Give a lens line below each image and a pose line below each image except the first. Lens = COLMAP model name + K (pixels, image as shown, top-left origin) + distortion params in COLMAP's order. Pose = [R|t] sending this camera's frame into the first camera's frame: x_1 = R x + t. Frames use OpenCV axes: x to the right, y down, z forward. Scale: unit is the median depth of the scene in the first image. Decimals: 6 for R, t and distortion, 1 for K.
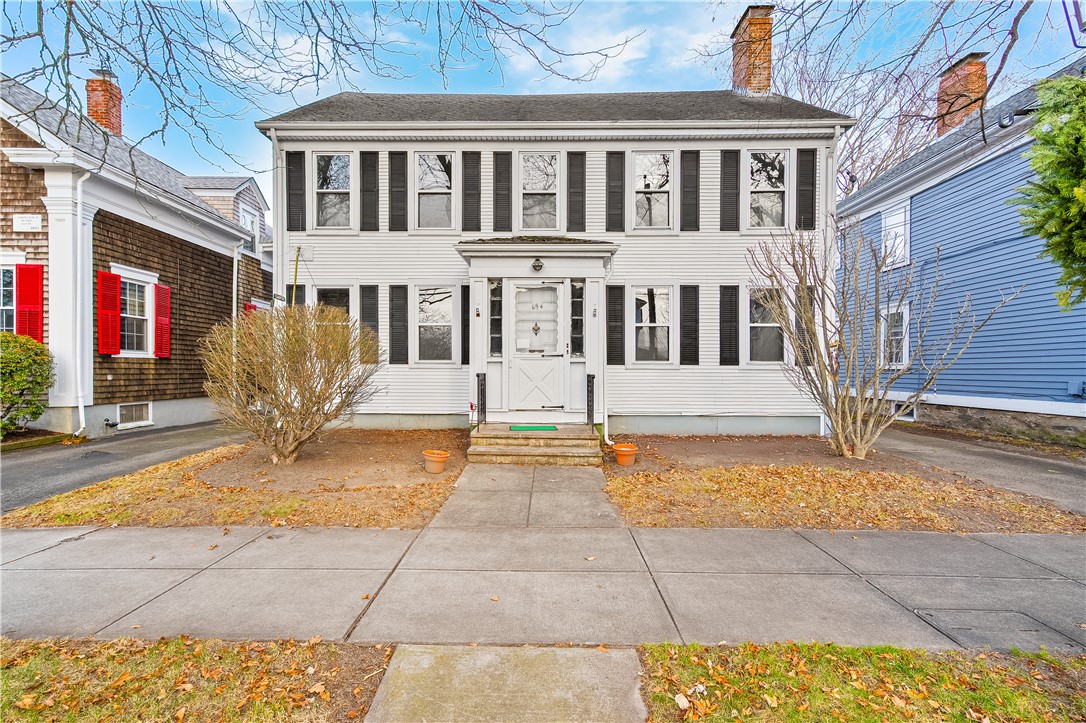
lens RADIAL K [[488.0, 0, 543.0], [0, 488.0, 361.5], [0, 0, 1]] dist [0.024173, -0.000198]
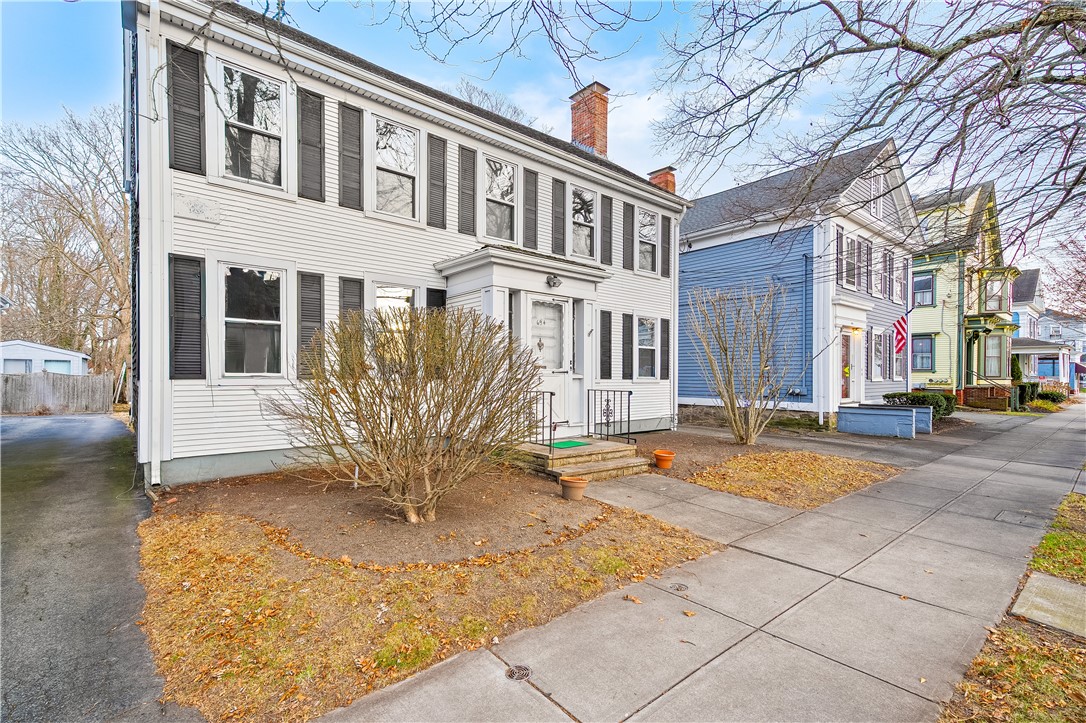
lens RADIAL K [[486.0, 0, 541.7], [0, 486.0, 367.3], [0, 0, 1]] dist [0.025634, 0.000044]
pose [[0.763527, 0.012560, 0.645653, -0.666305], [-0.013493, 0.999903, -0.003495, -0.018011], [-0.645634, -0.006043, 0.763623, 0.249083]]
